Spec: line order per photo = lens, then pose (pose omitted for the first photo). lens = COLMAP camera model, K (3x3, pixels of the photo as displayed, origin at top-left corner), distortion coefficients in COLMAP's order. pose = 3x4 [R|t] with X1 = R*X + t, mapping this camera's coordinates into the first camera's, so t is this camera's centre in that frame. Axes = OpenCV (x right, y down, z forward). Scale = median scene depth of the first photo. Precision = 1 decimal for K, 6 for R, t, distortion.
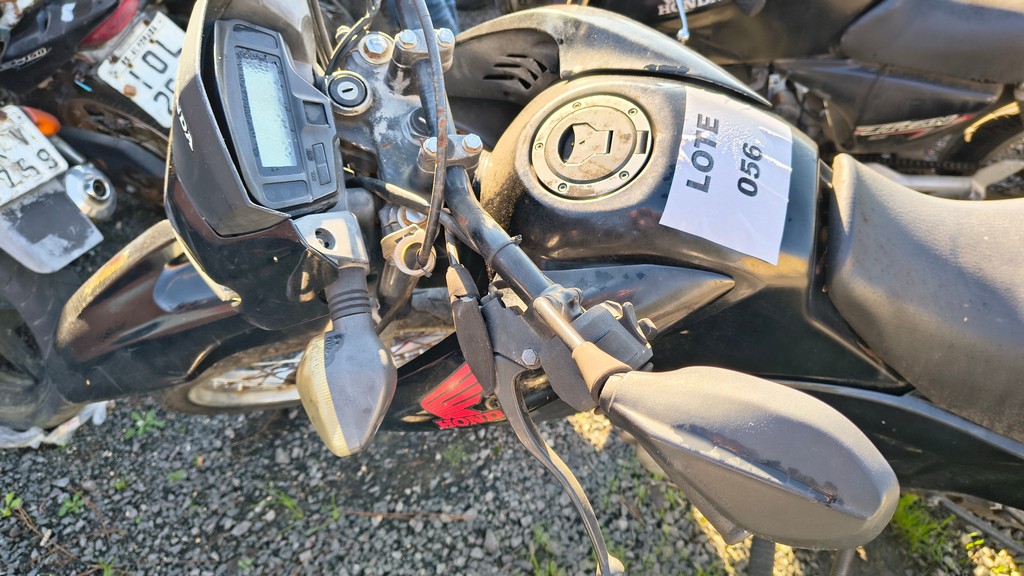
lens RADIAL K [[733.7, 0, 512.0], [0, 733.7, 288.0], [0, 0, 1]] dist [0.037503, -0.040197]
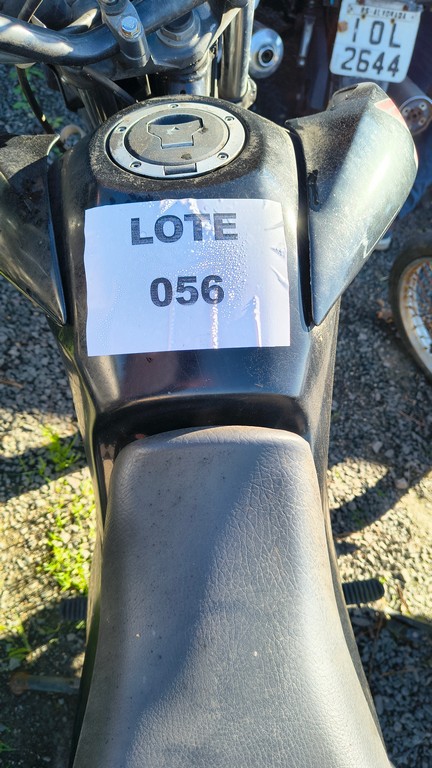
lens RADIAL K [[550.3, 0, 216.0], [0, 550.3, 384.0], [0, 0, 1]] dist [0.037503, -0.040197]
pose [[0.279308, 0.908669, -0.310334, 0.608603], [-0.878470, 0.372302, 0.299470, -0.330169], [0.387657, 0.188974, 0.902225, 0.473624]]
